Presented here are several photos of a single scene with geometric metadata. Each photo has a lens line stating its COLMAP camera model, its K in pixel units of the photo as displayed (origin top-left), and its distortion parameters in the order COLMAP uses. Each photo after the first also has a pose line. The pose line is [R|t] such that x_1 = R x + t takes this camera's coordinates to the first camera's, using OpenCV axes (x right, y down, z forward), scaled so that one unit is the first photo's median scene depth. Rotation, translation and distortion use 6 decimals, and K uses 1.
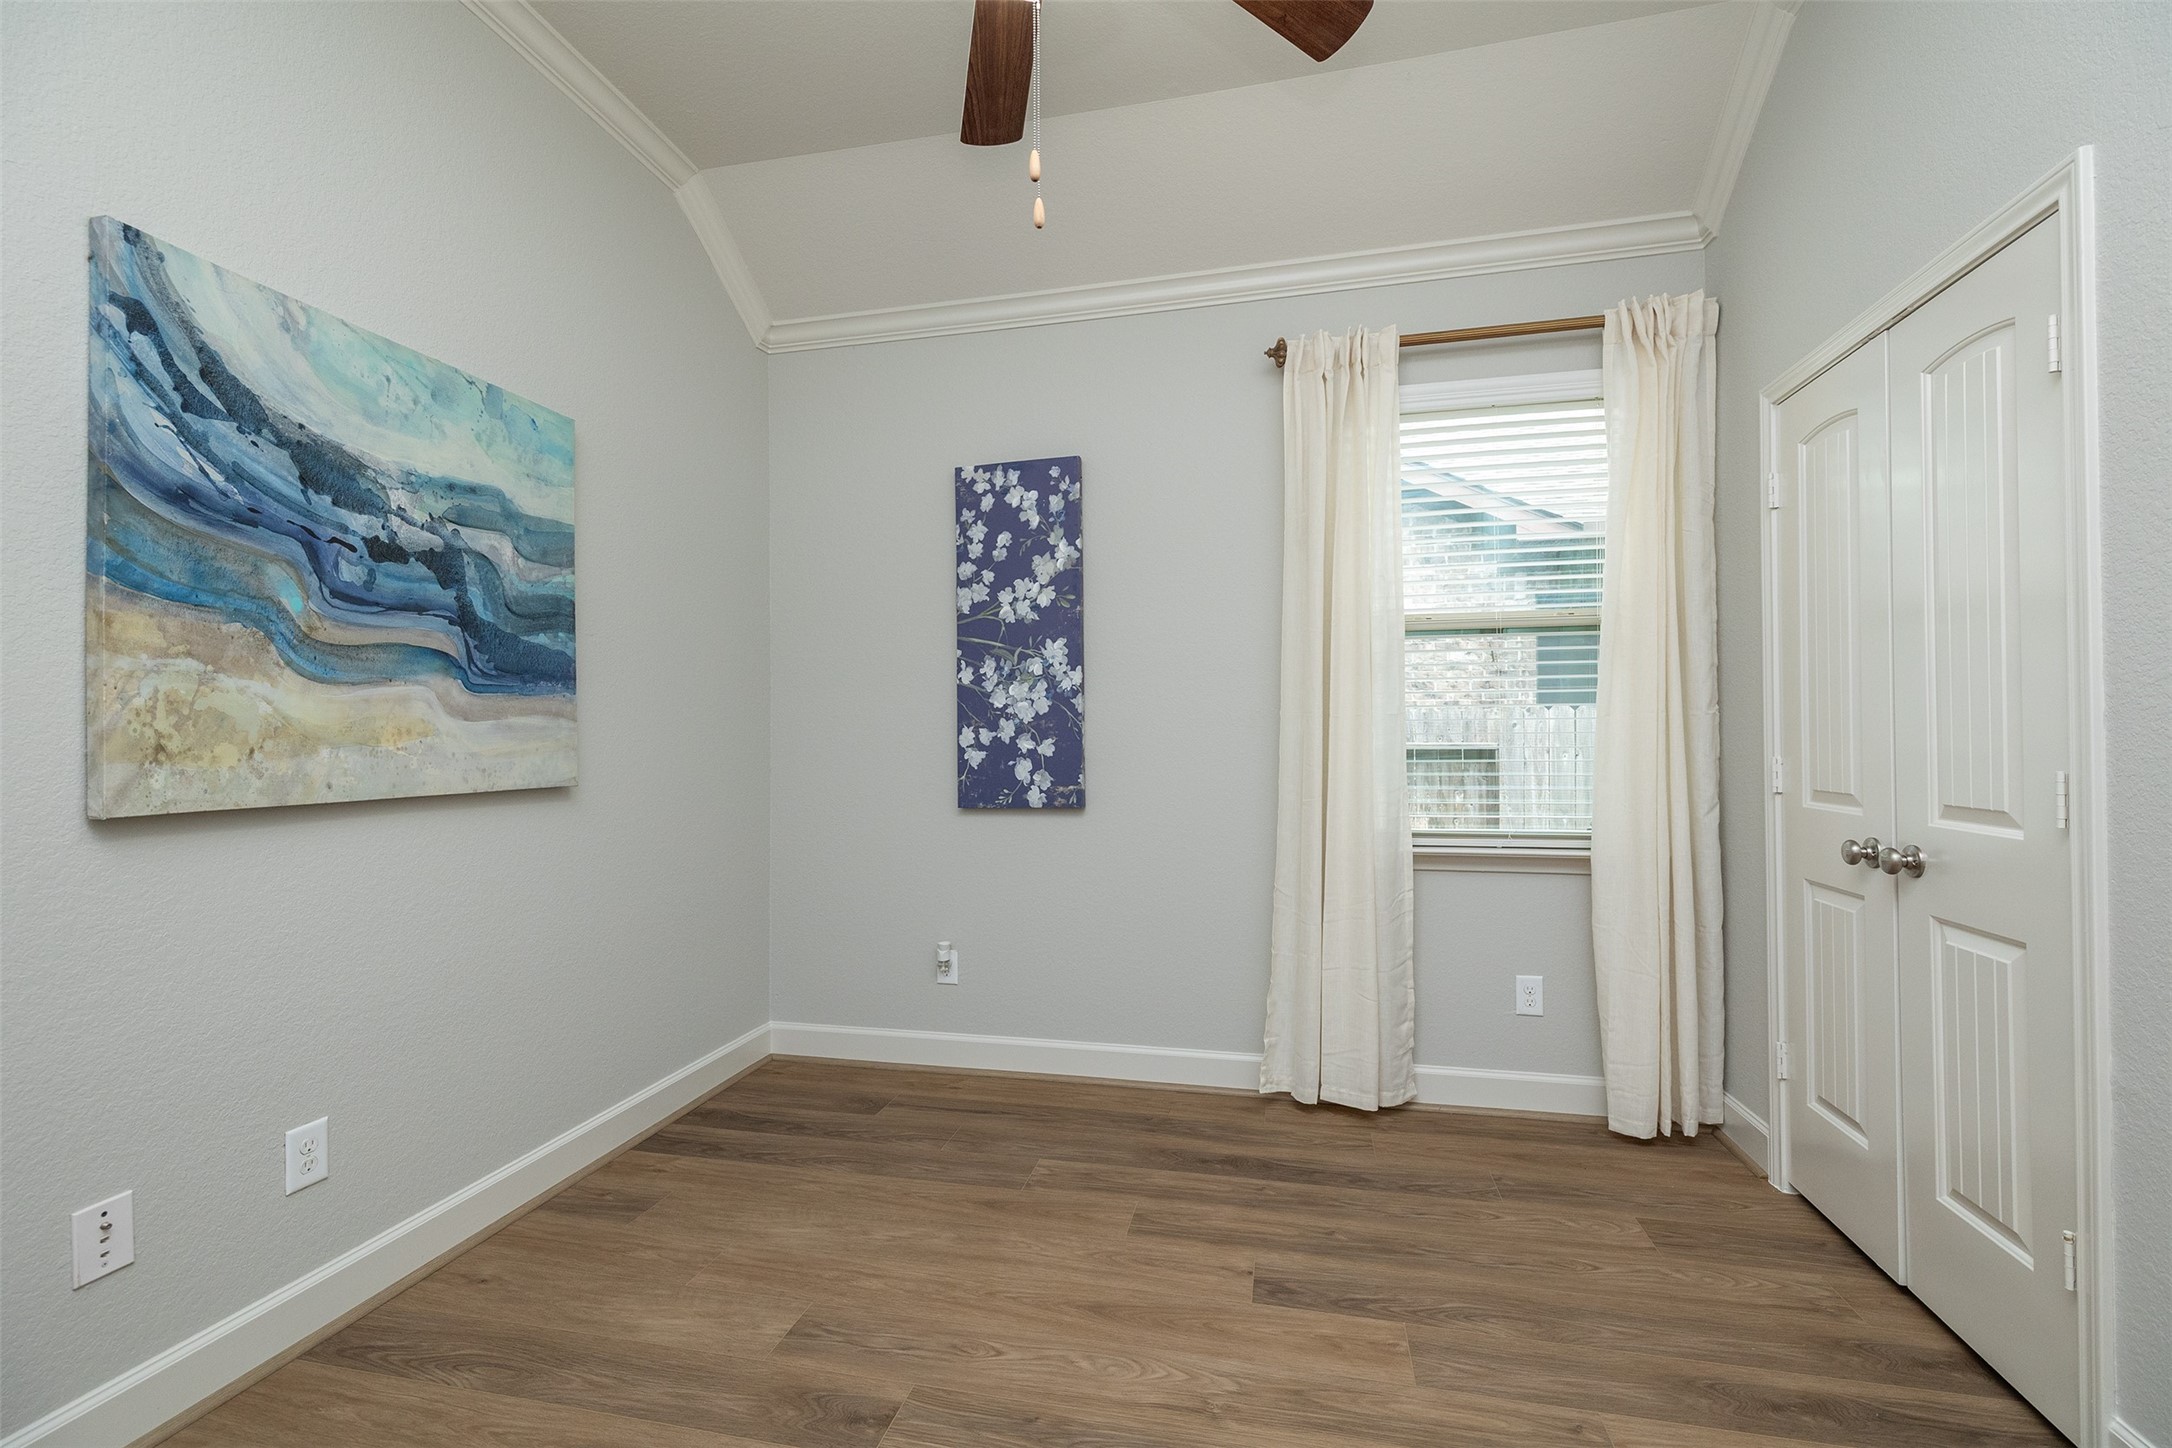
lens RADIAL K [[913.0, 0, 1106.7], [0, 913.0, 734.7], [0, 0, 1]] dist [0.000429, 0.000246]
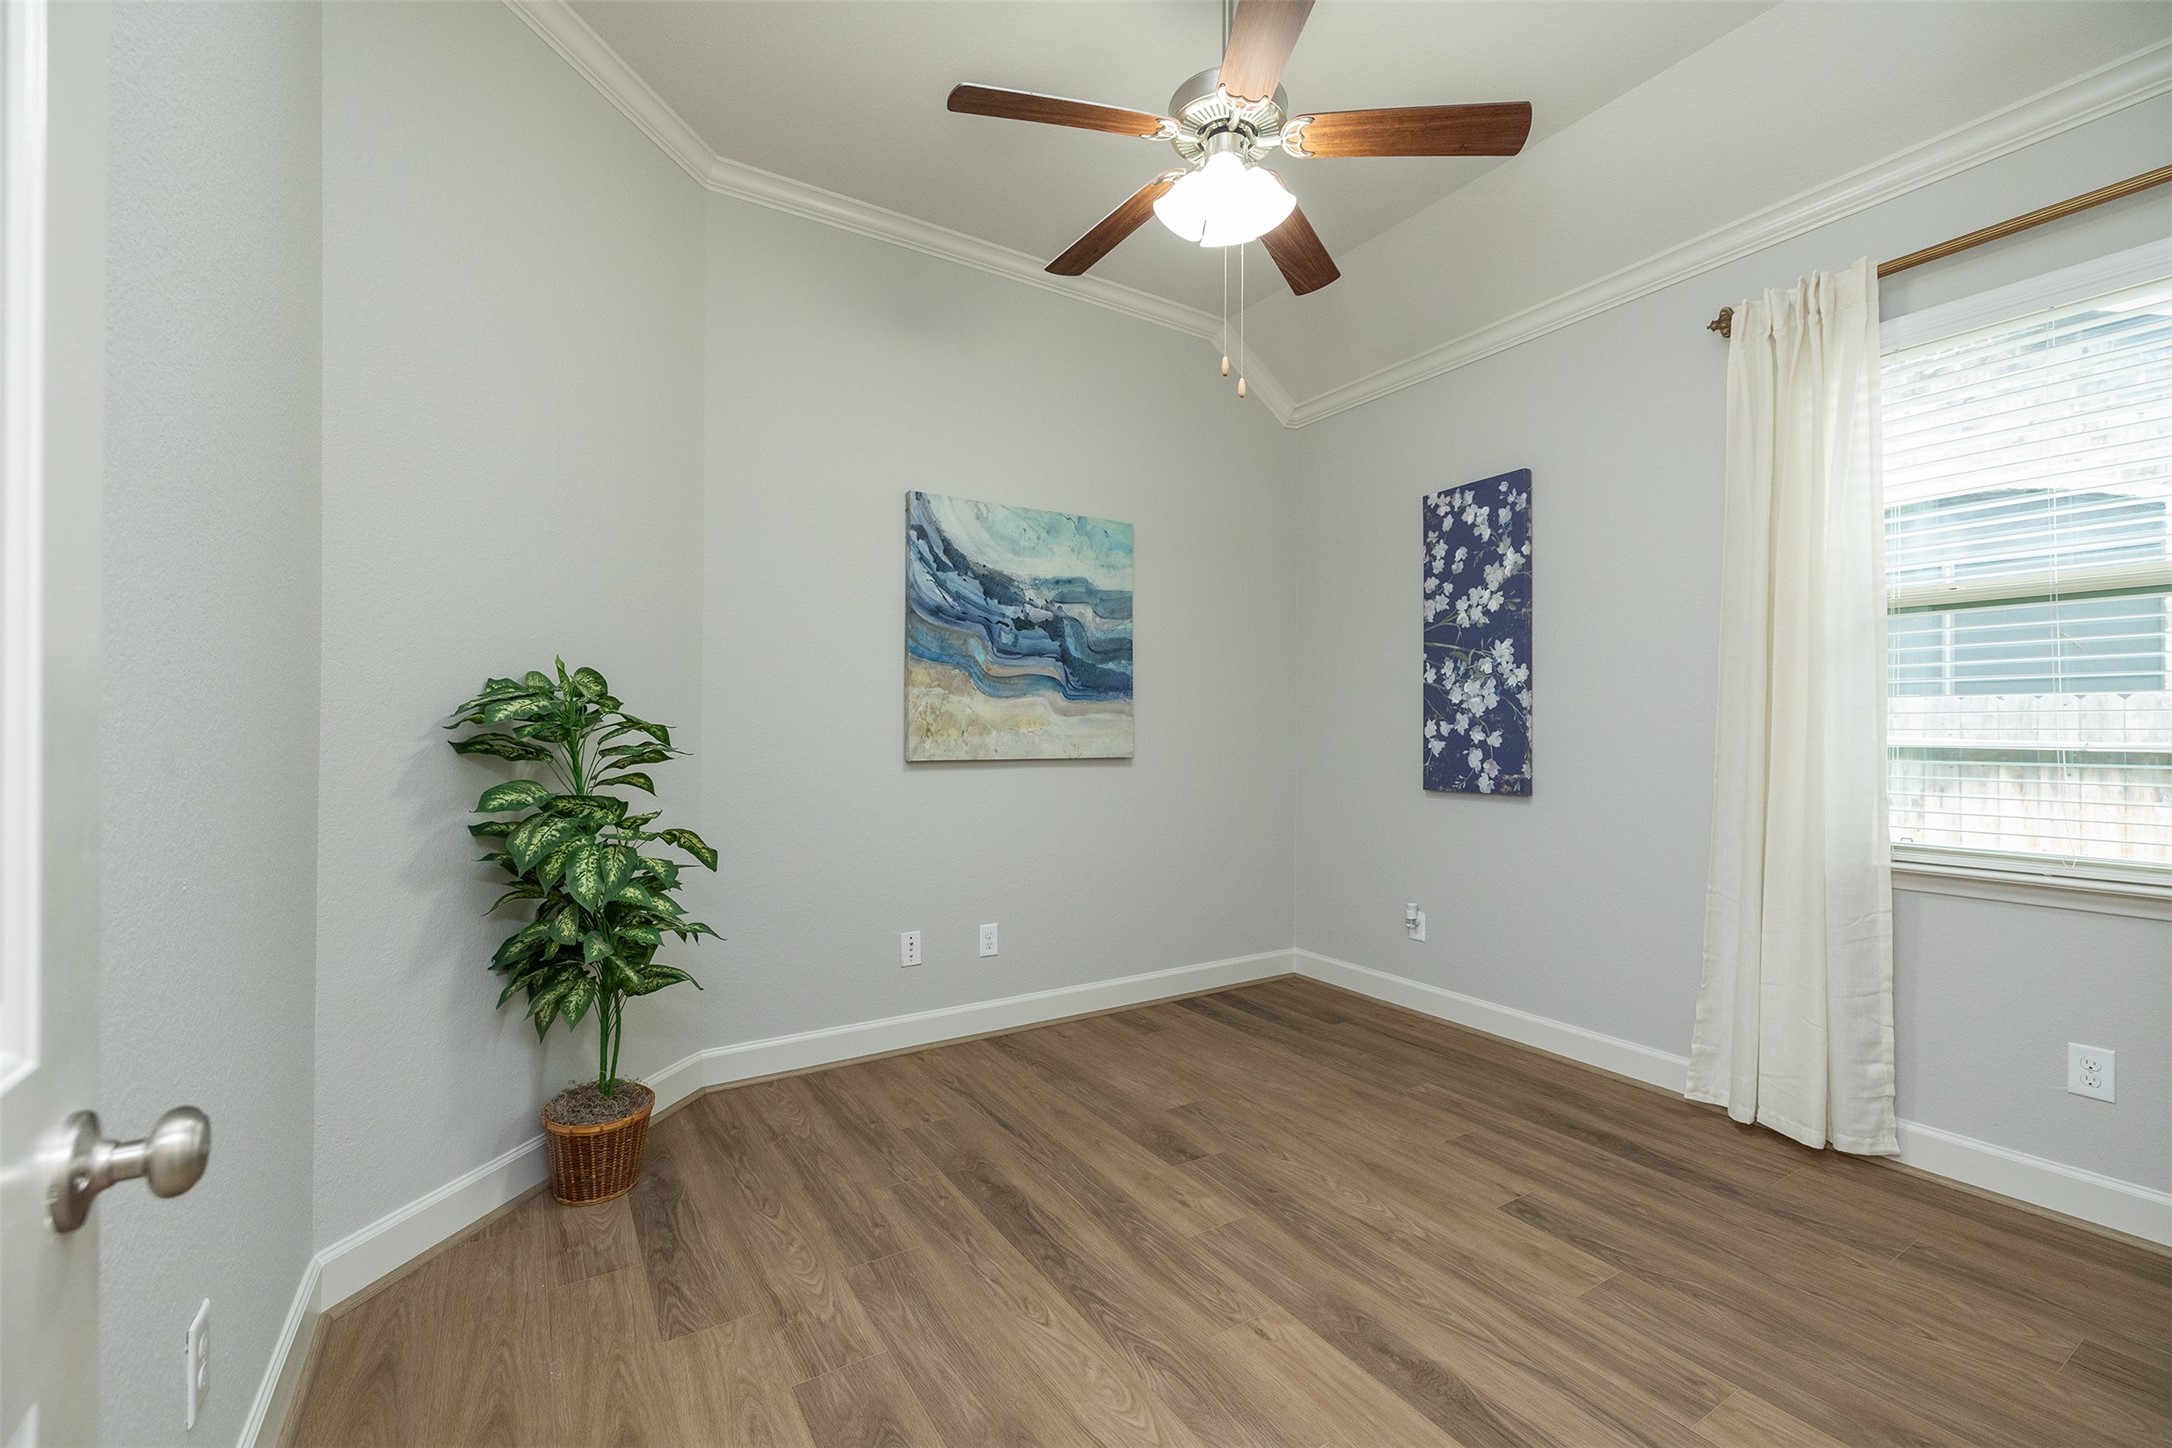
lens RADIAL K [[913.0, 0, 1097.8], [0, 913.0, 744.1], [0, 0, 1]] dist [0.000429, 0.000246]
pose [[0.706771, 0.020214, -0.707154, 0.577650], [-0.006609, 0.999737, 0.021972, -0.001296], [0.707412, -0.010855, 0.706718, -0.181141]]
